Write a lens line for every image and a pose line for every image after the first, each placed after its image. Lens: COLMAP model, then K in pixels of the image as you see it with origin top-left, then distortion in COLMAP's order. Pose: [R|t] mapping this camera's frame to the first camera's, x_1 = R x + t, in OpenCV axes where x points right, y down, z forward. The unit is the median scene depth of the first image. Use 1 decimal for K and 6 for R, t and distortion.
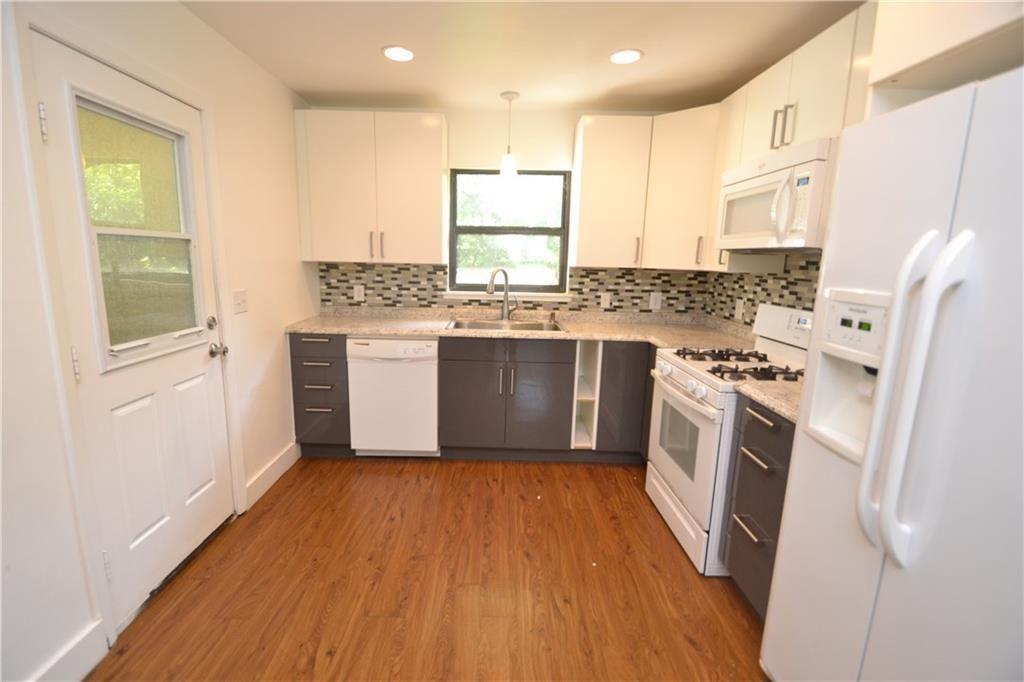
lens RADIAL K [[455.6, 0, 489.0], [0, 455.6, 344.0], [0, 0, 1]] dist [-0.000067, -0.000037]
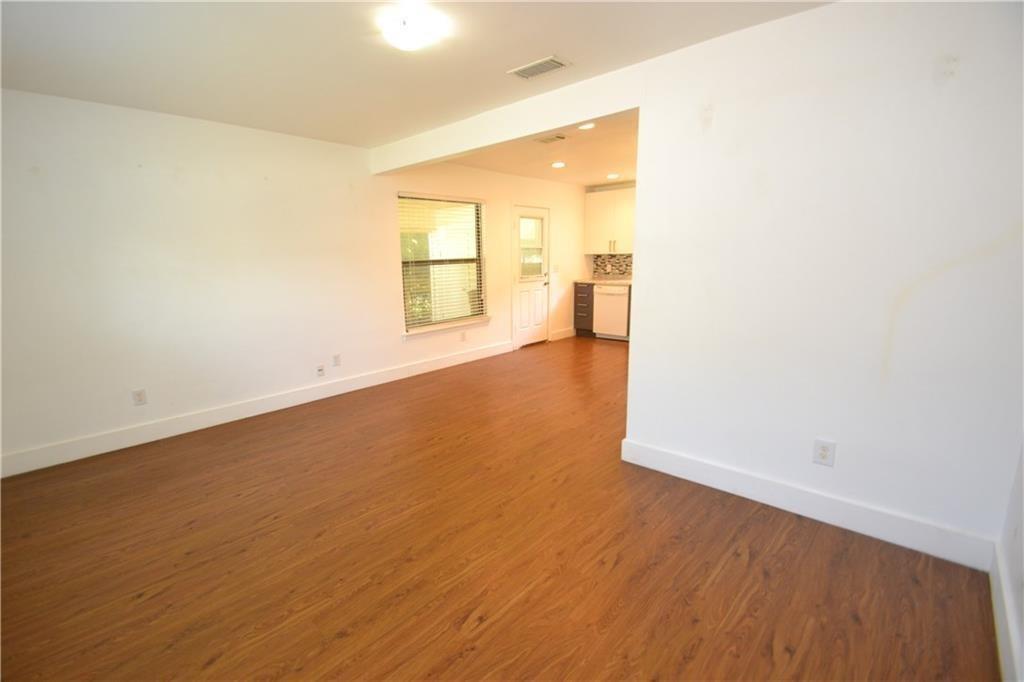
lens RADIAL K [[455.6, 0, 489.0], [0, 455.6, 344.0], [0, 0, 1]] dist [-0.000067, -0.000037]
pose [[0.727882, 0.102090, -0.678060, 0.936102], [-0.096631, 0.994258, 0.045965, 0.235968], [0.678860, 0.032065, 0.733568, -1.134694]]
